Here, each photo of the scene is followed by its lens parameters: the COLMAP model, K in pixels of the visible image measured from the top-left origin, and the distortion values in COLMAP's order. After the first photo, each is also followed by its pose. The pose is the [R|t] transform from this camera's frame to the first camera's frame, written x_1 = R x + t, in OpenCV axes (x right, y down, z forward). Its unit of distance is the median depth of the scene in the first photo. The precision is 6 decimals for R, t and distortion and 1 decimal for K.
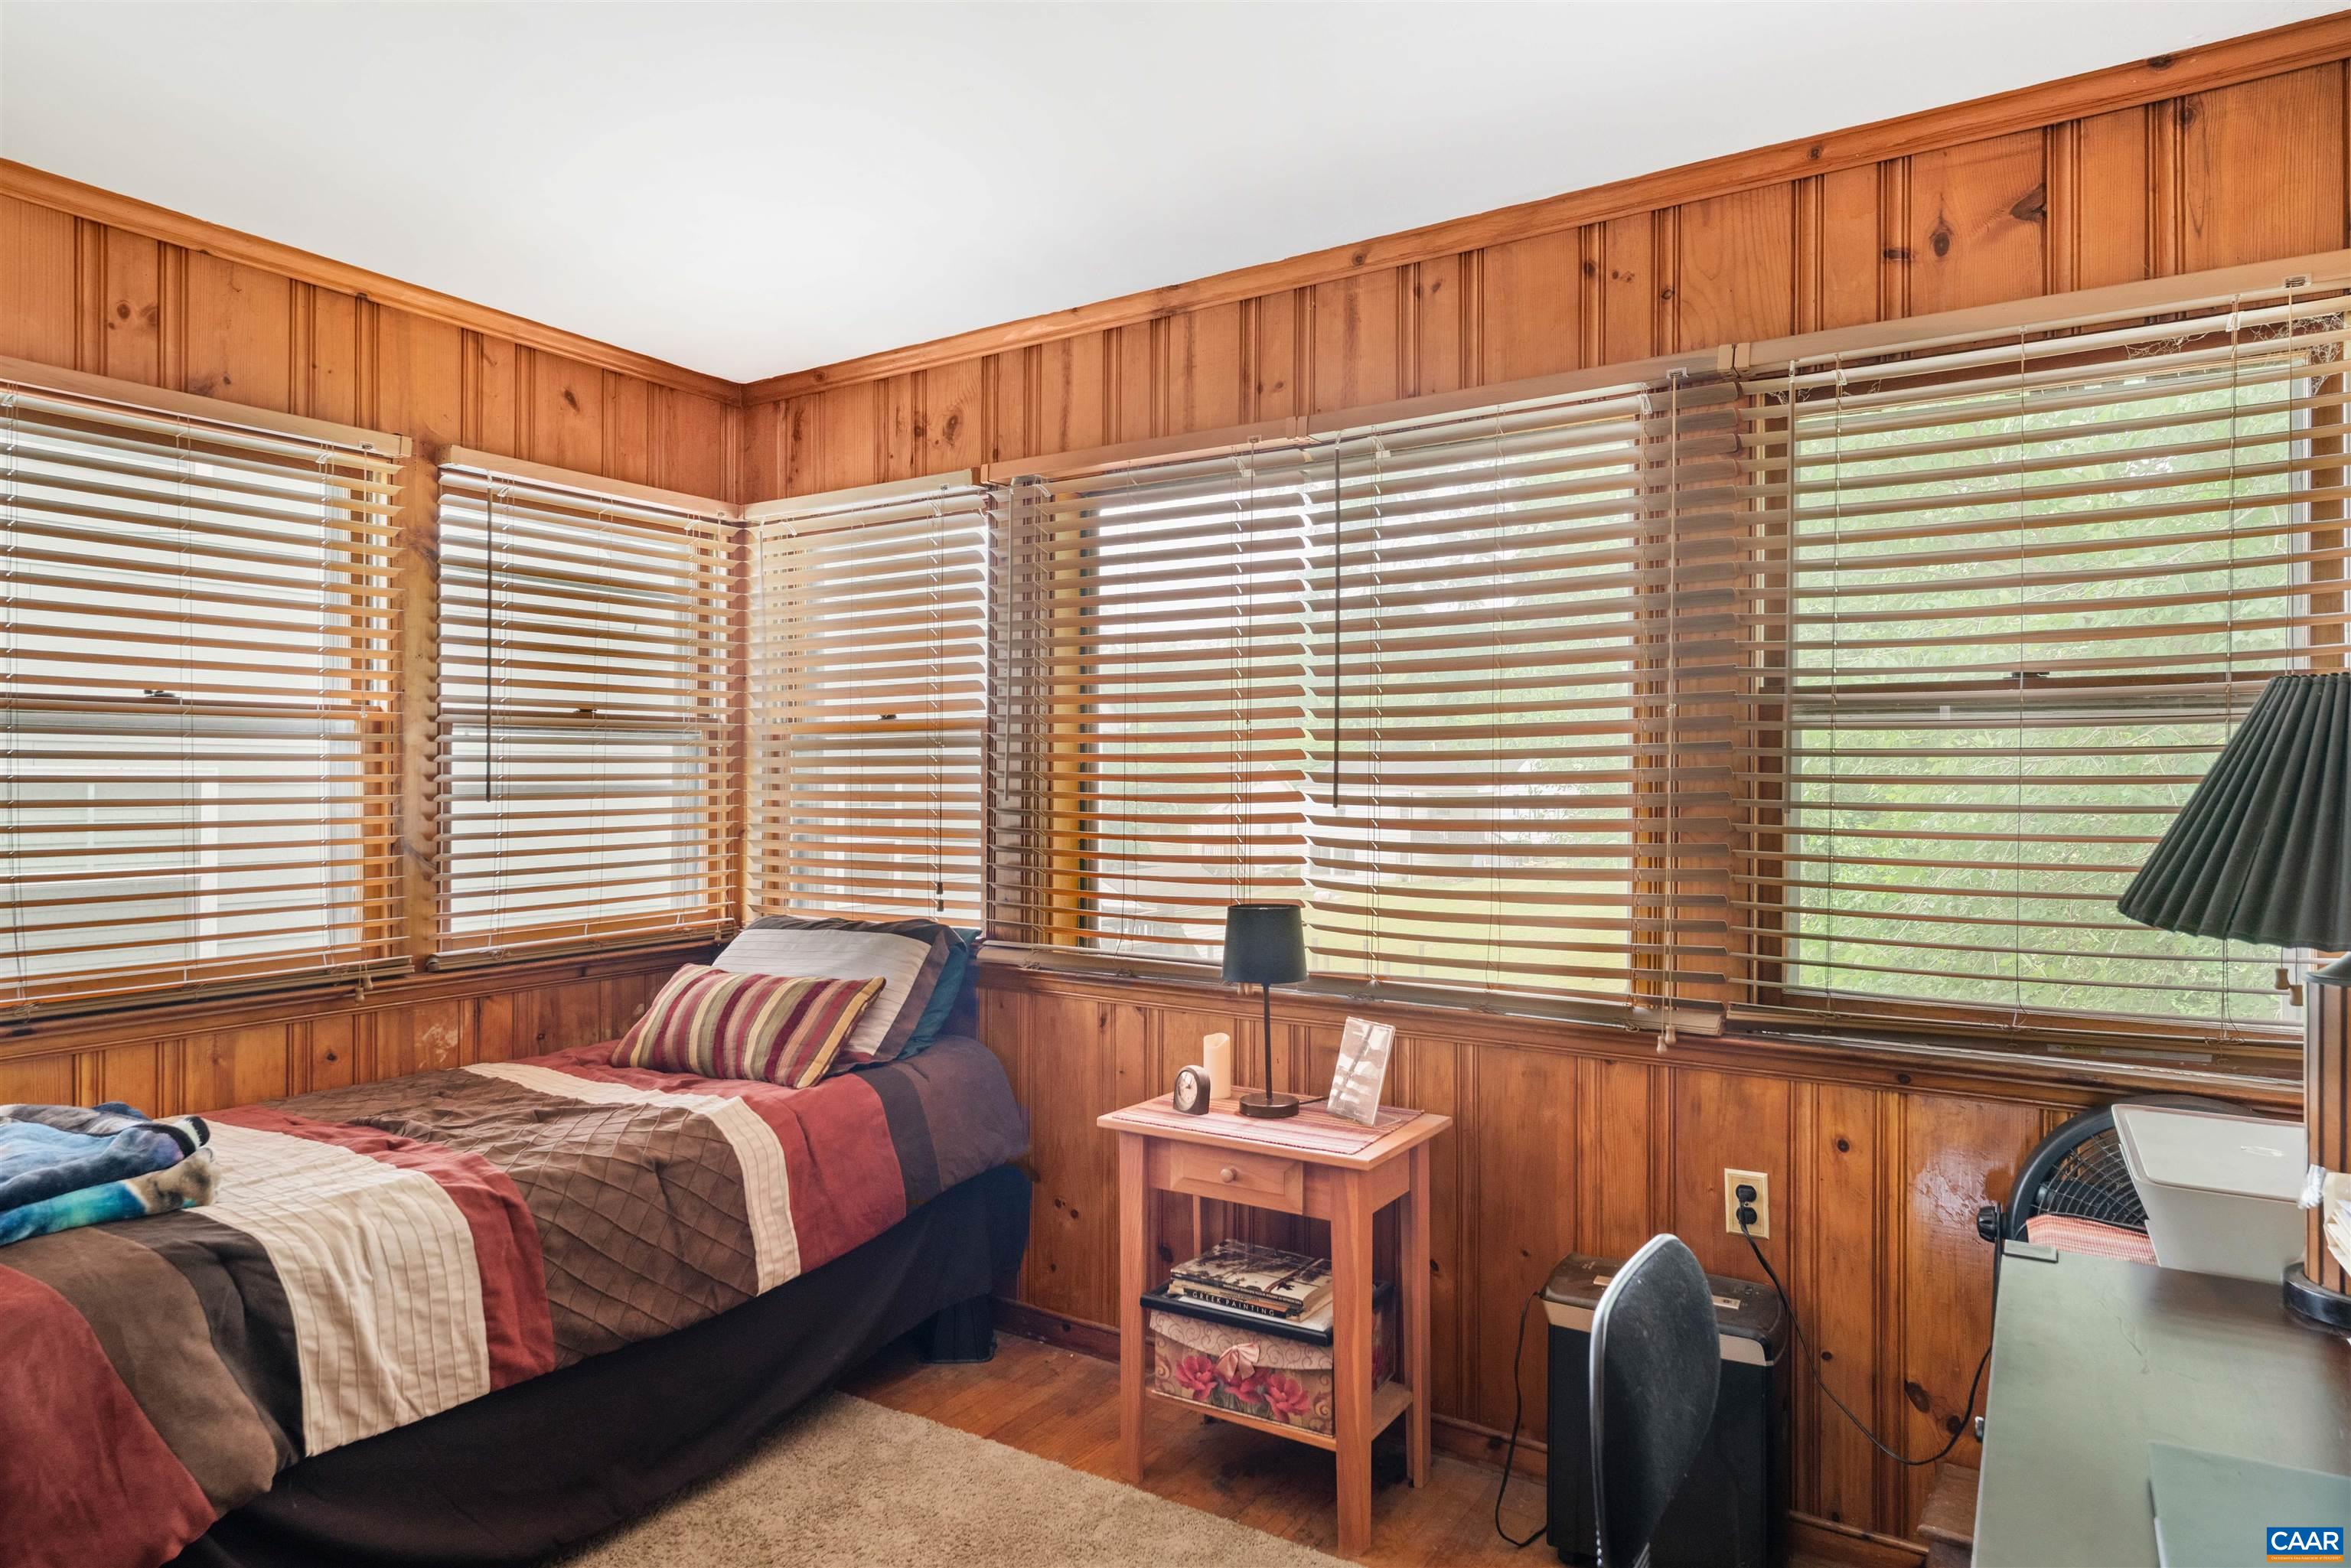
lens RADIAL K [[1334.9, 0, 1168.7], [0, 1334.9, 764.2], [0, 0, 1]] dist [-0.003687, -0.000190]
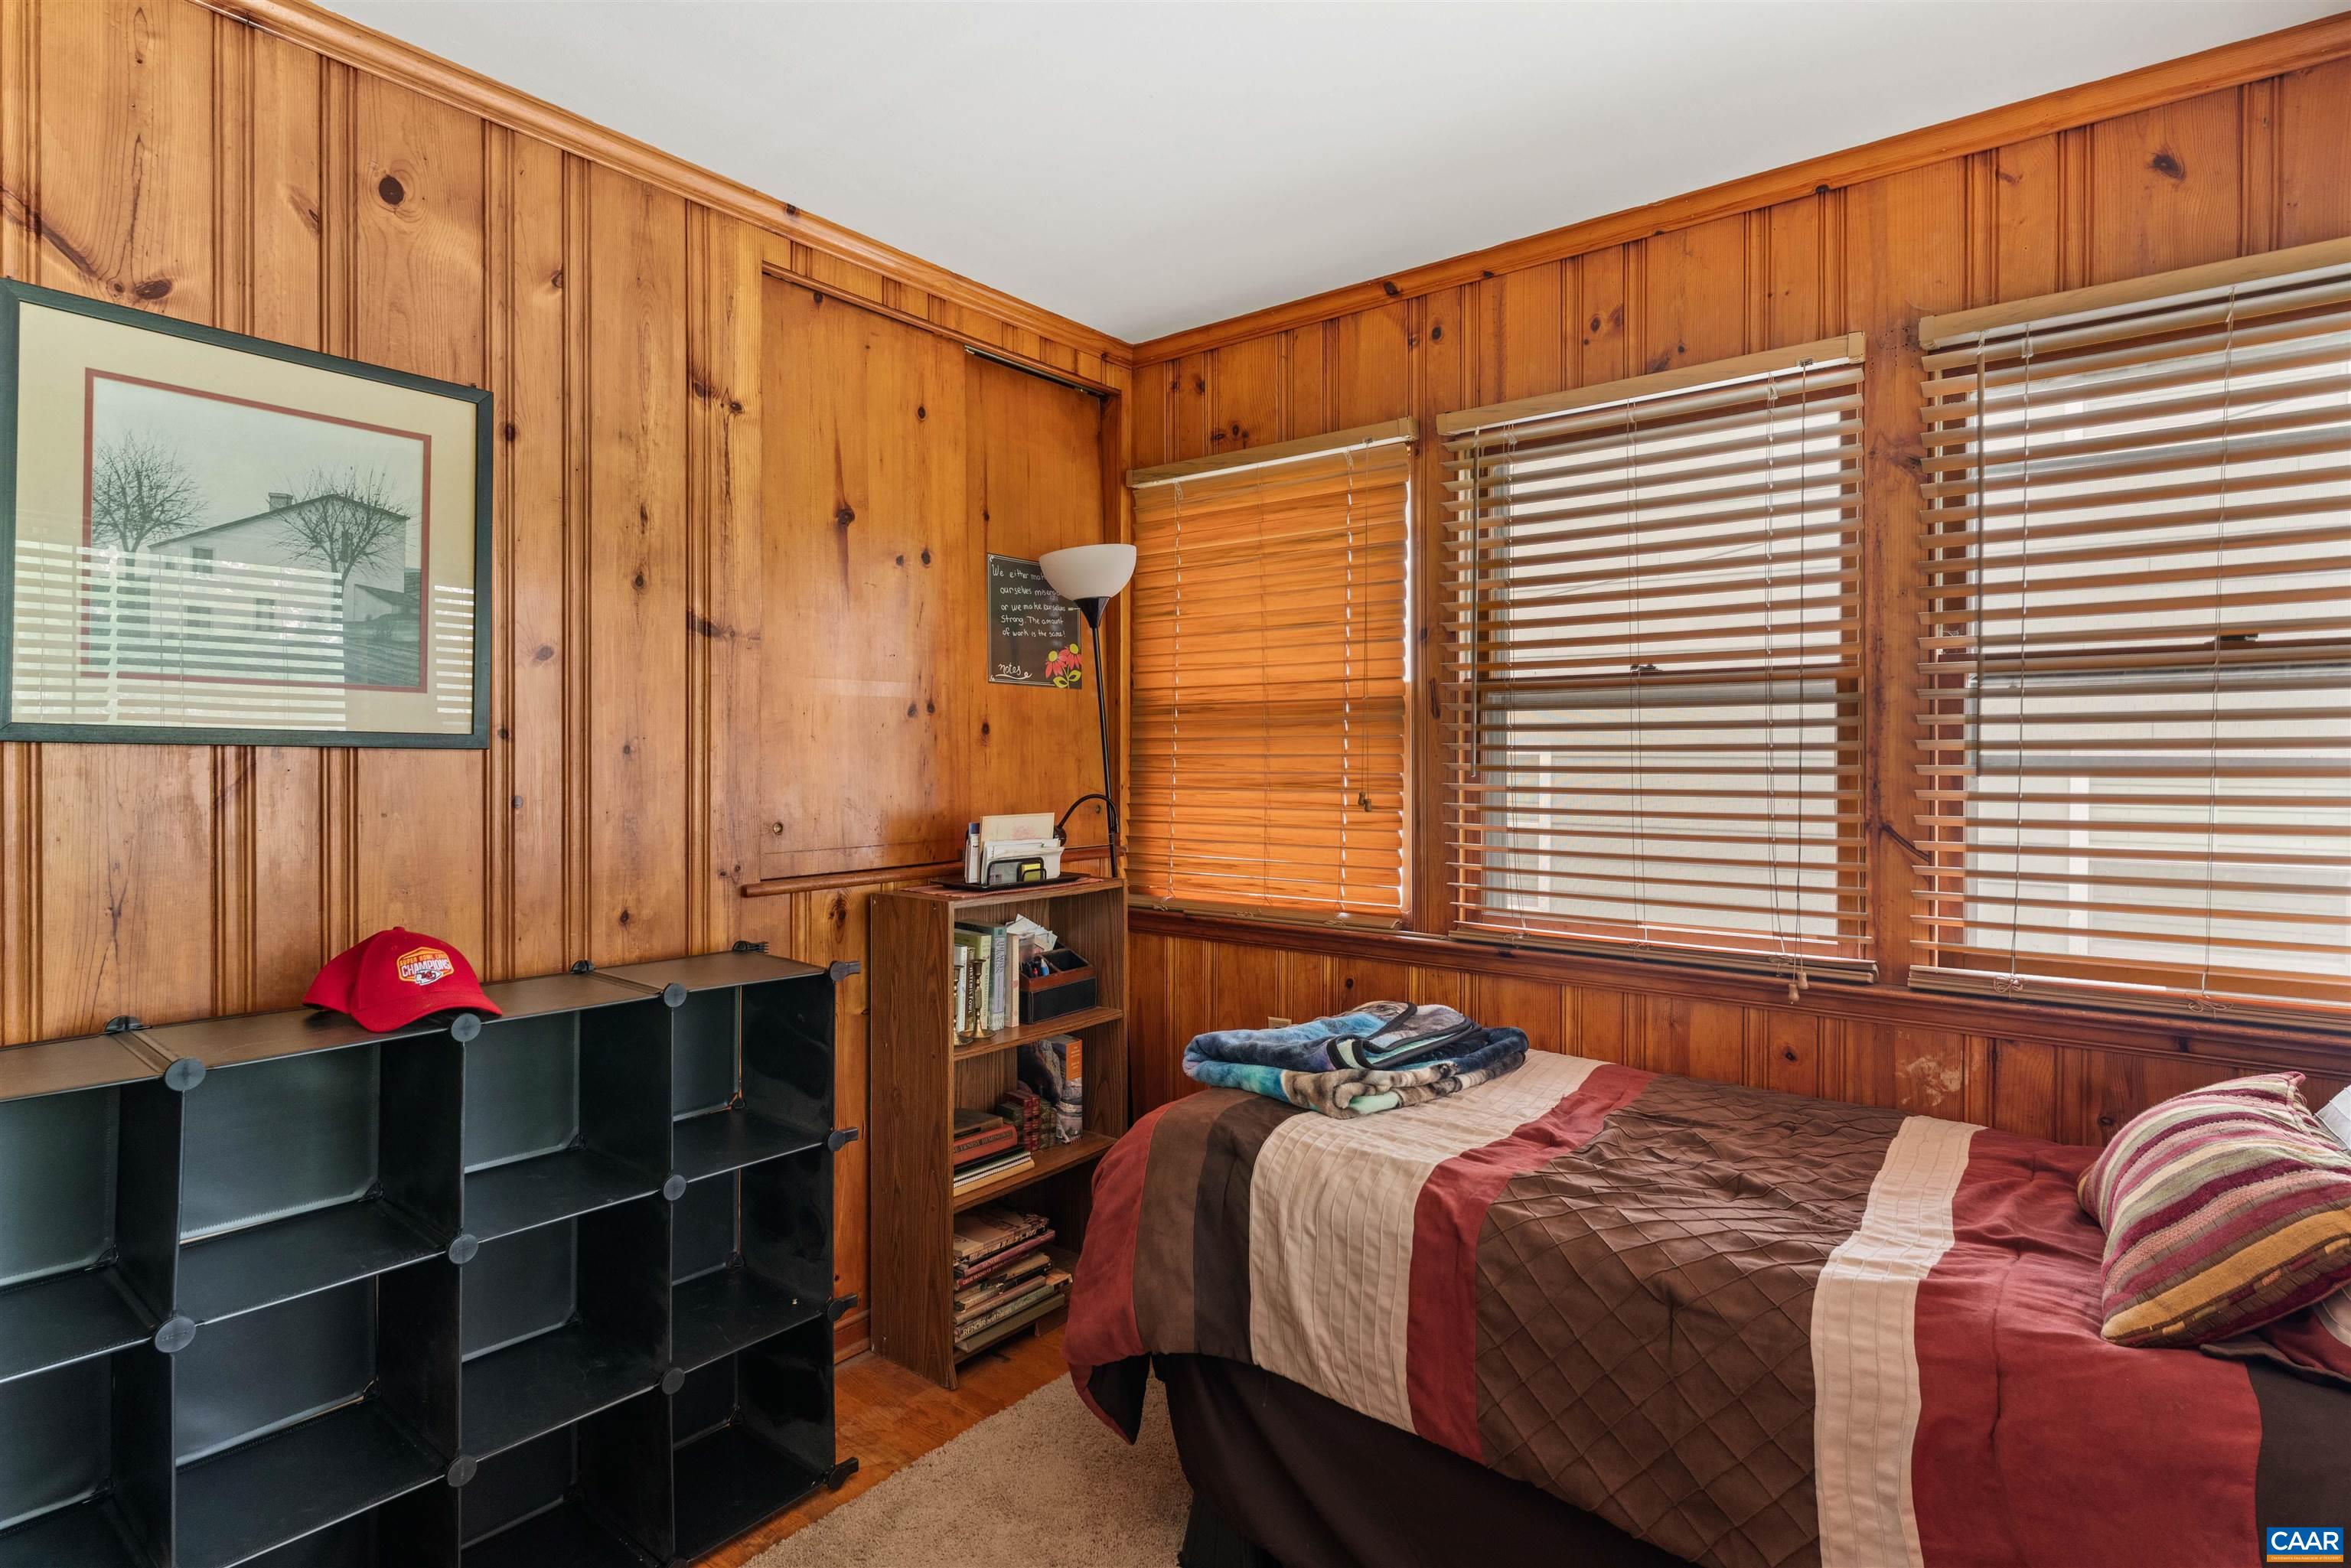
lens RADIAL K [[1201.5, 0, 1161.5], [0, 1201.5, 753.0], [0, 0, 1]] dist [0.000654, 0.000214]
pose [[-0.101810, 0.000360, -0.994804, 0.247066], [0.010063, 0.999949, -0.000668, 0.013108], [0.994753, -0.010079, -0.101809, 0.741657]]
